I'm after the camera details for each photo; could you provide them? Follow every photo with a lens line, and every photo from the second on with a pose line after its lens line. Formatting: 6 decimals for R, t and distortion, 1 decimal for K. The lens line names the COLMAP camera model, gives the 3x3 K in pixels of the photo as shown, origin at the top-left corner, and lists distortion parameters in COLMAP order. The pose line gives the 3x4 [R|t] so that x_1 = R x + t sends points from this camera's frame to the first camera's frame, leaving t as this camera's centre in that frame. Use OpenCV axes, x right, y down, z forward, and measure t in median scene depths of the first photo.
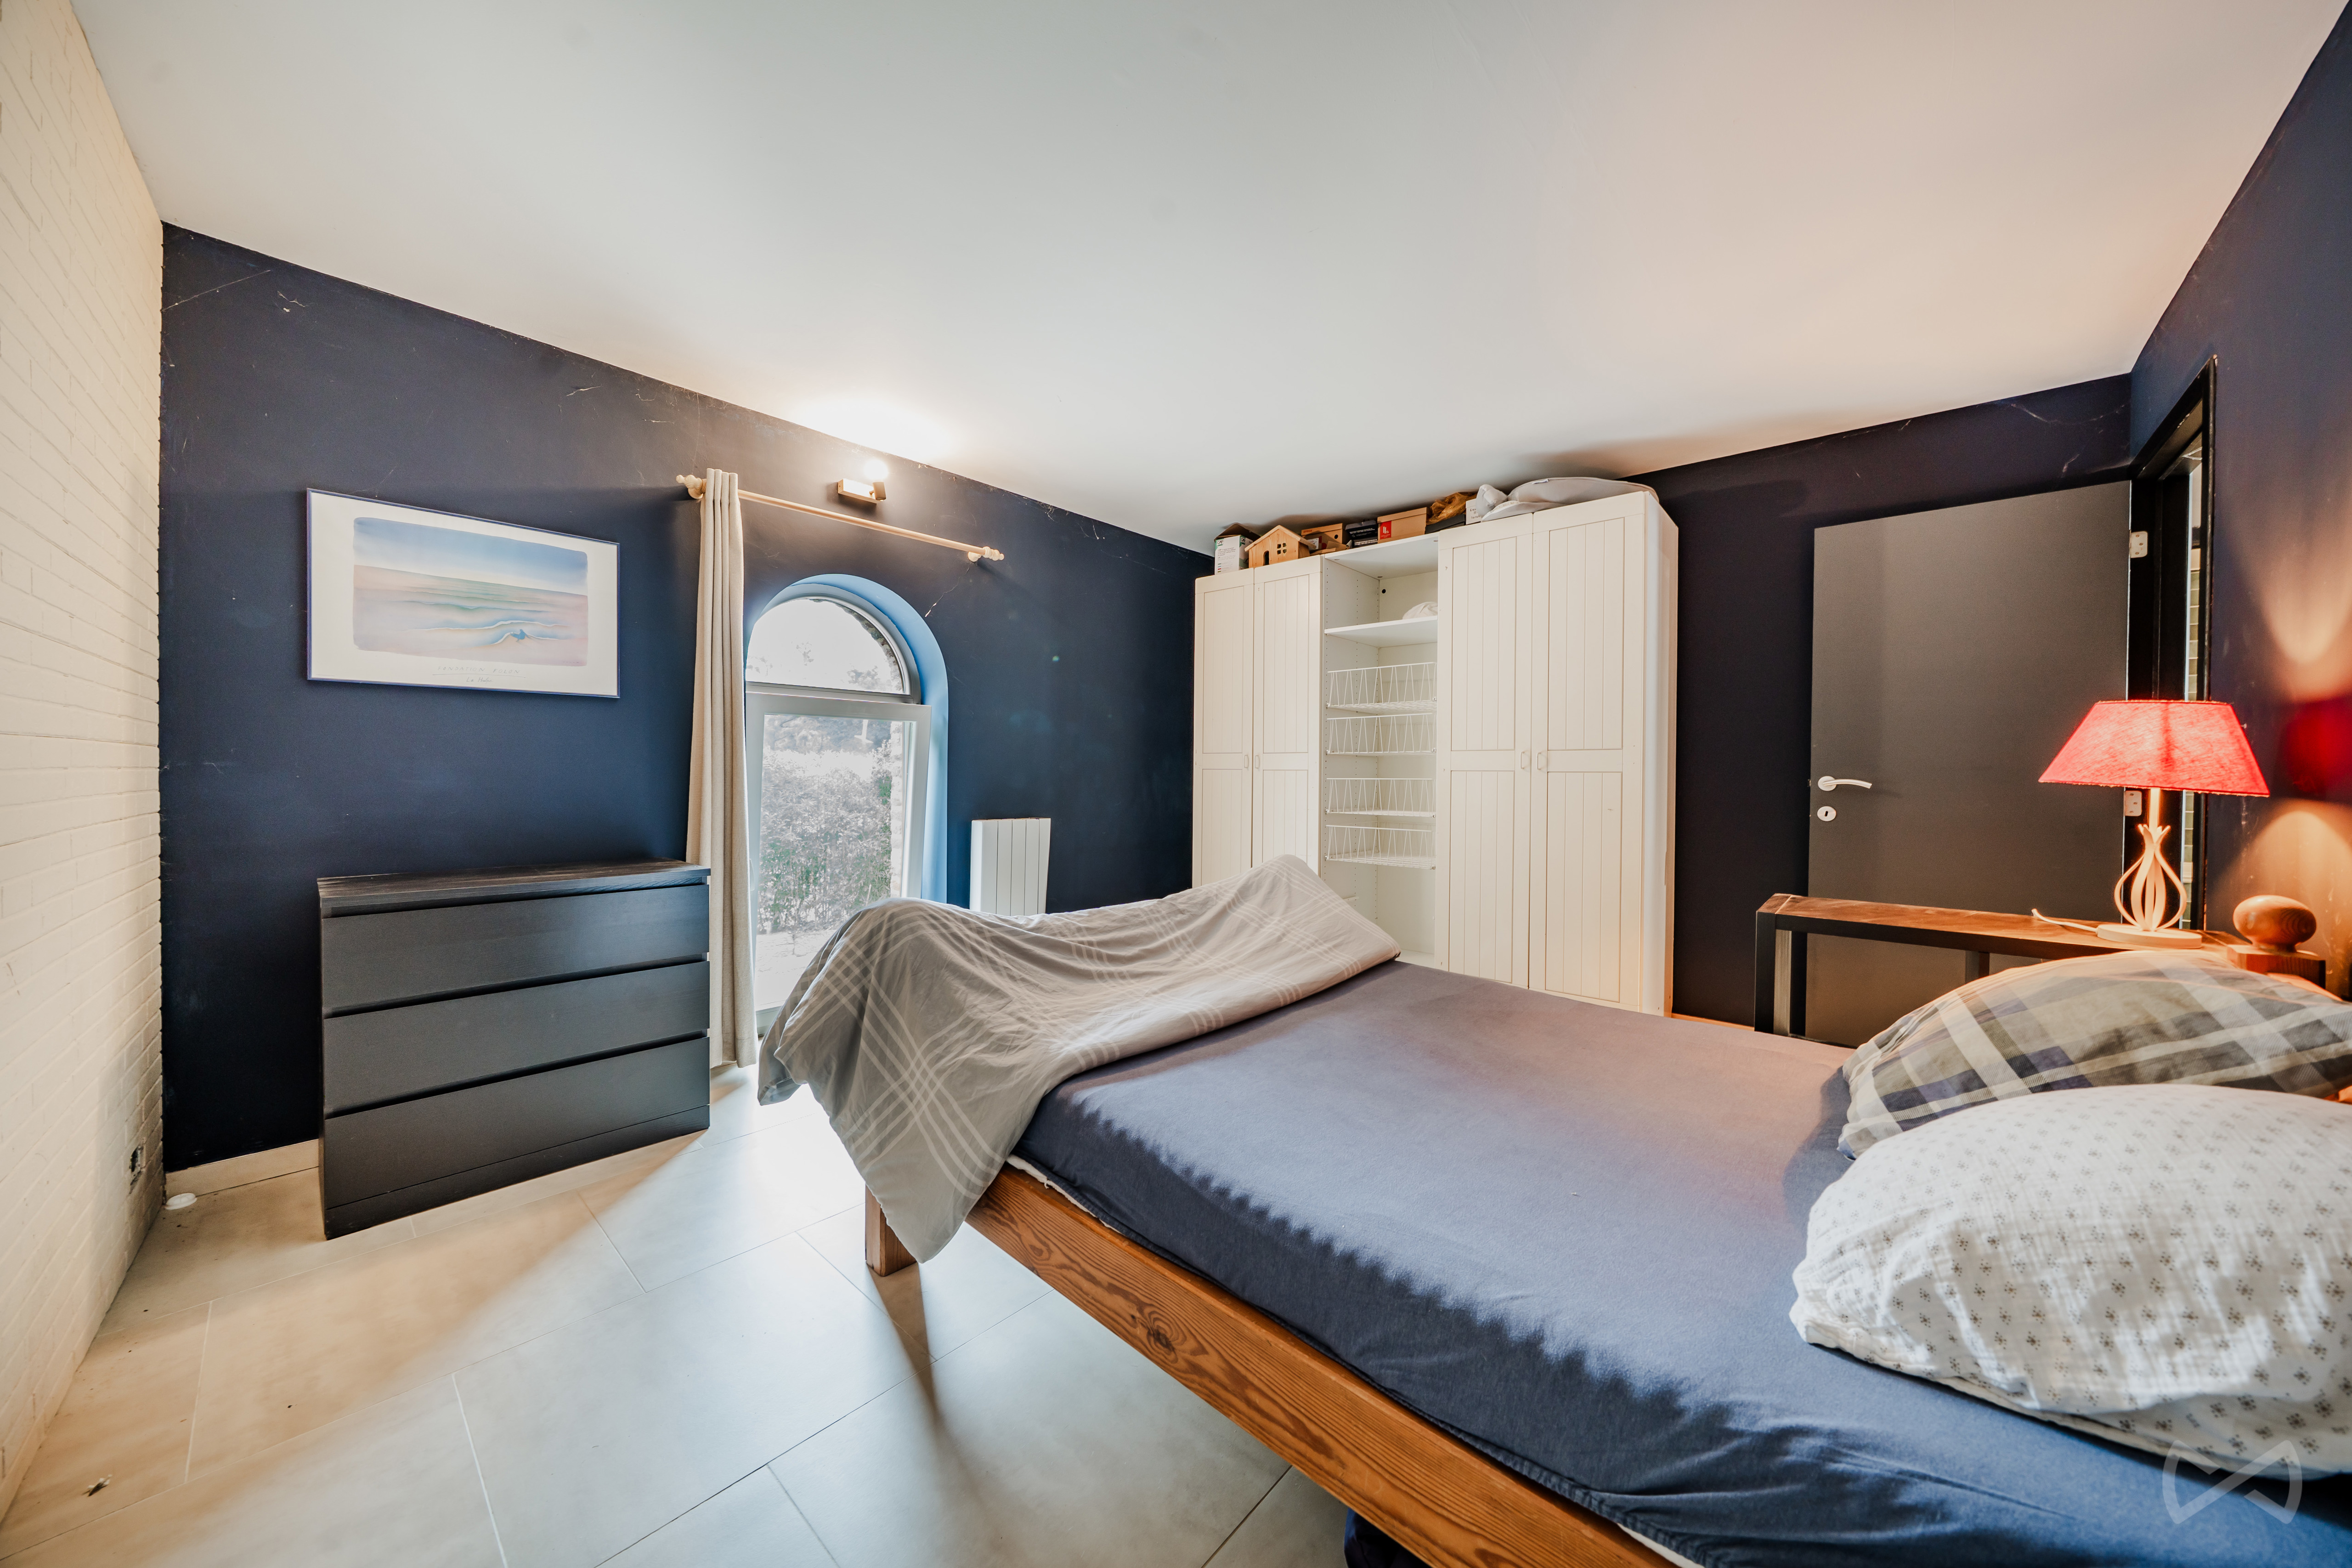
lens RADIAL K [[801.8, 0, 1174.6], [0, 801.8, 776.7], [0, 0, 1]] dist [-0.000253, -0.000008]
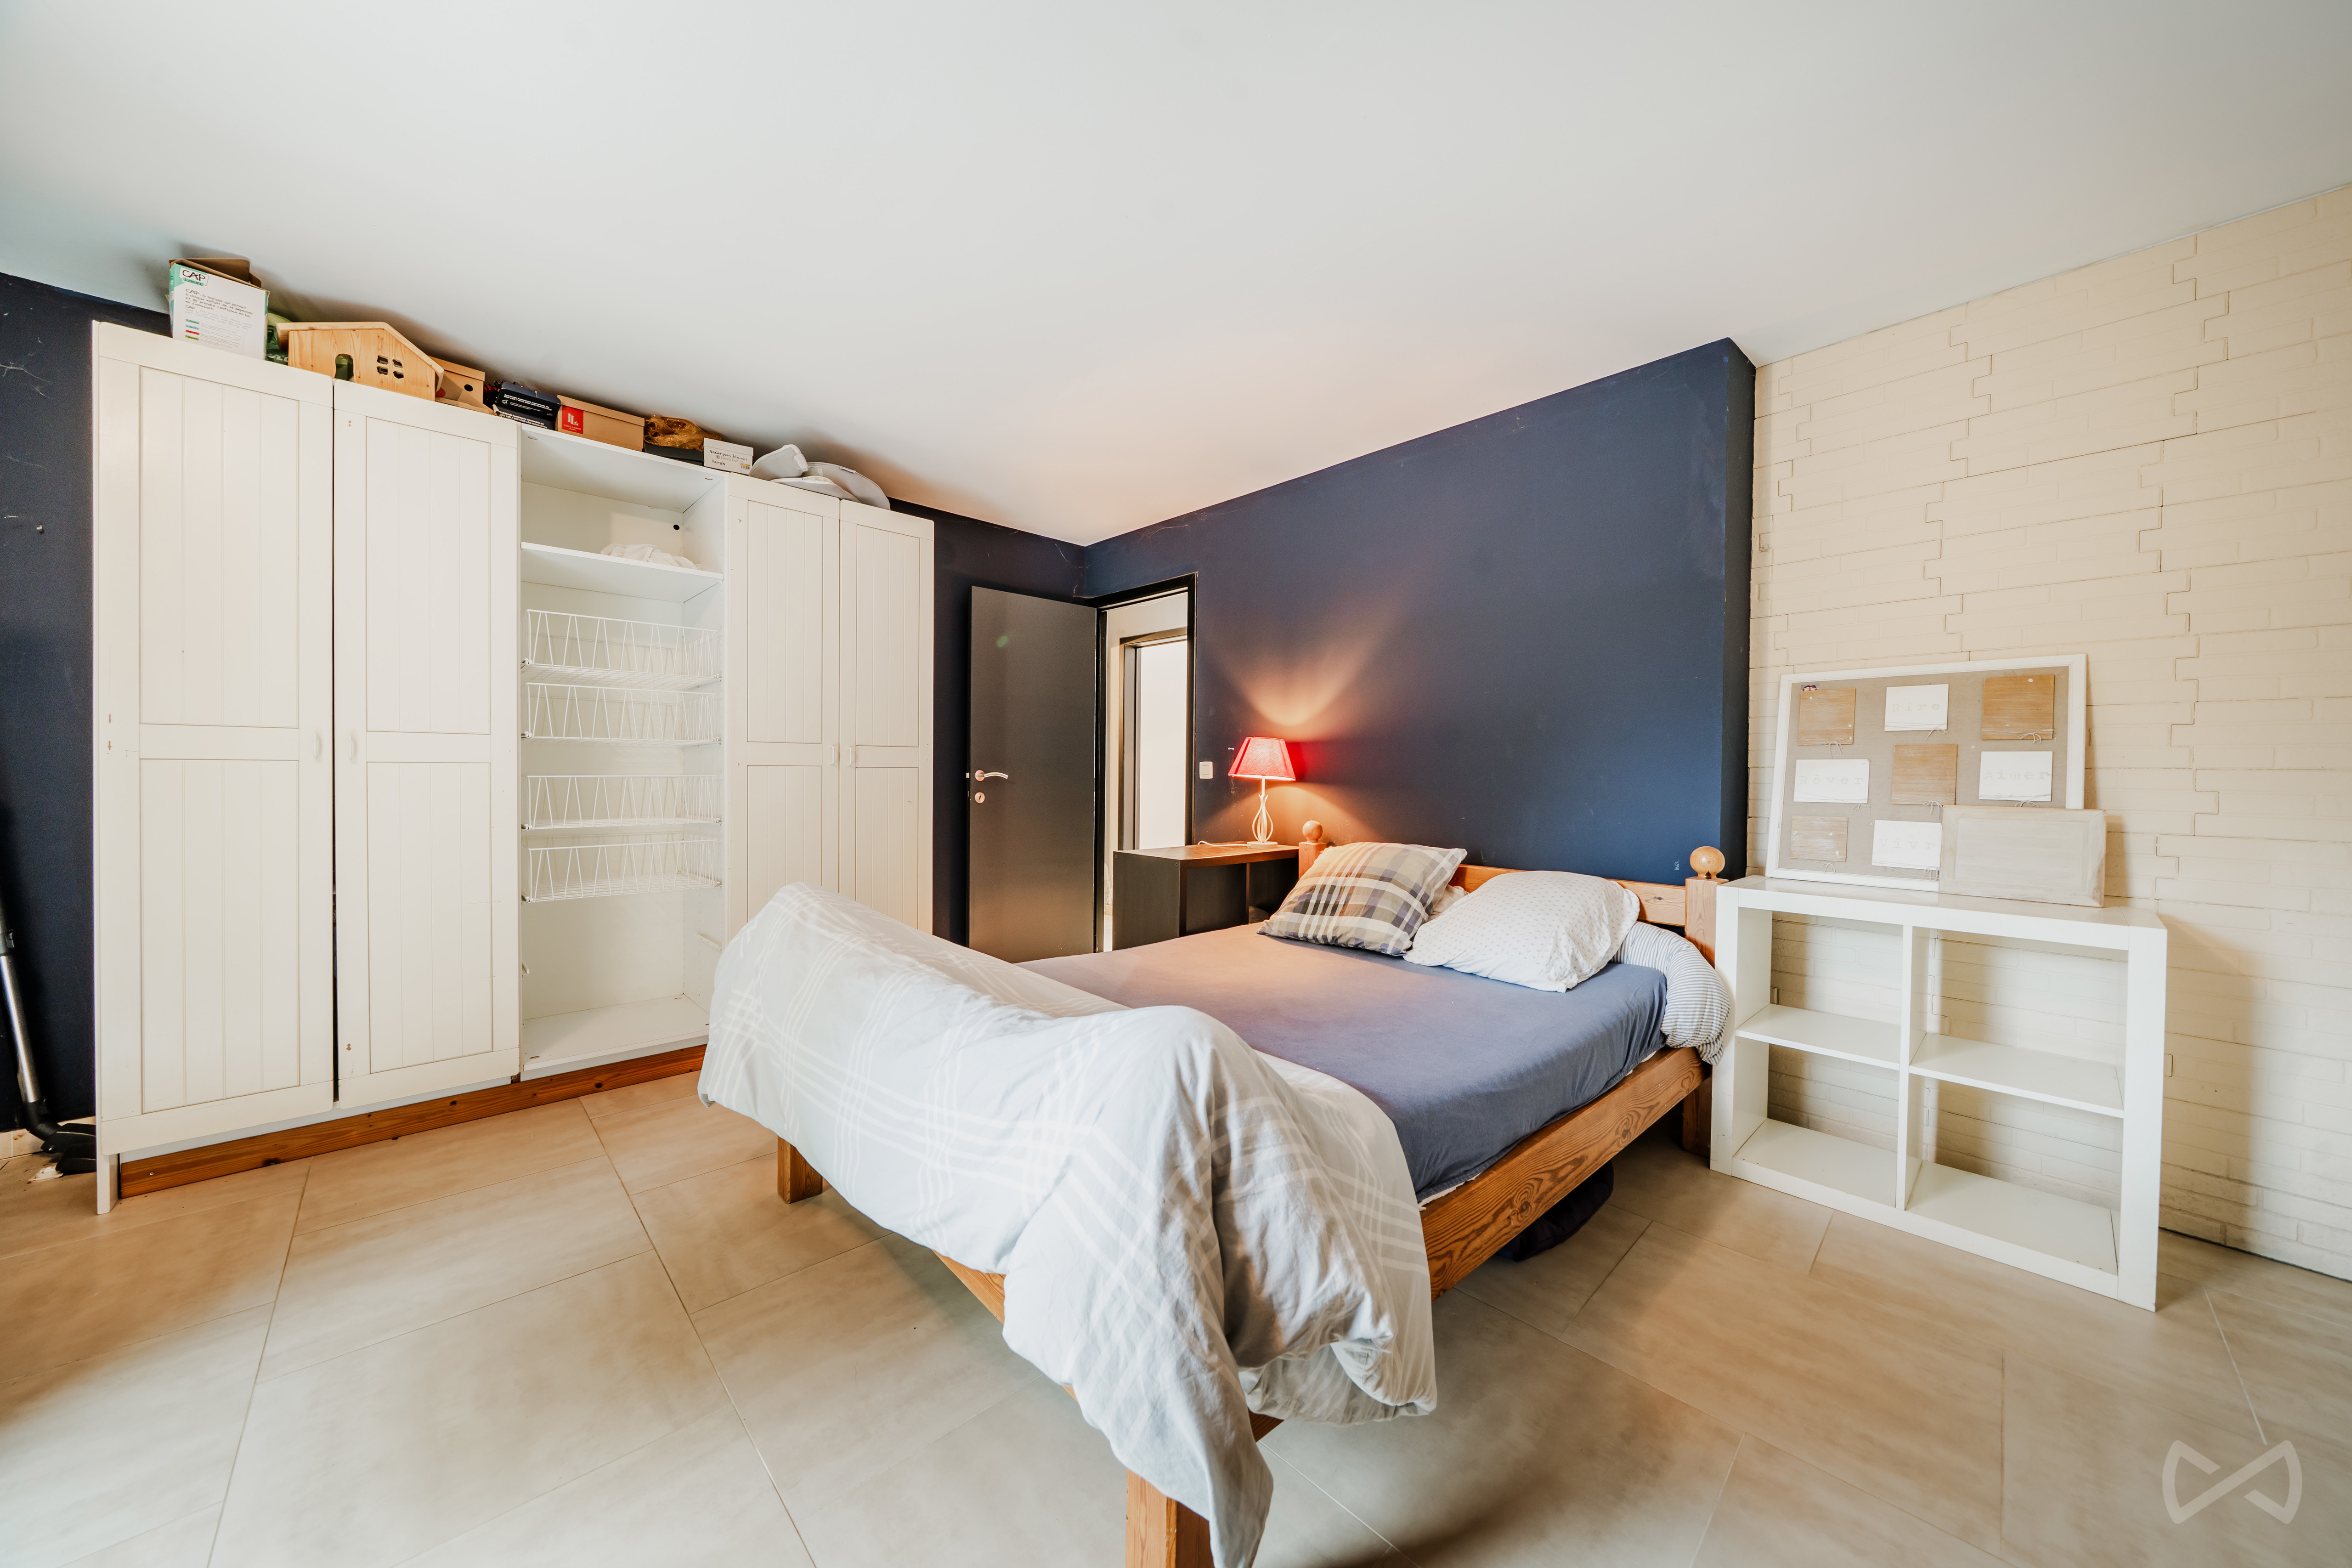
lens RADIAL K [[801.8, 0, 1174.6], [0, 801.8, 776.7], [0, 0, 1]] dist [-0.000253, -0.000008]
pose [[0.090802, -0.012367, 0.995792, -0.401514], [0.000333, 0.999923, 0.012388, -0.005170], [-0.995869, -0.000793, 0.090799, 0.426832]]
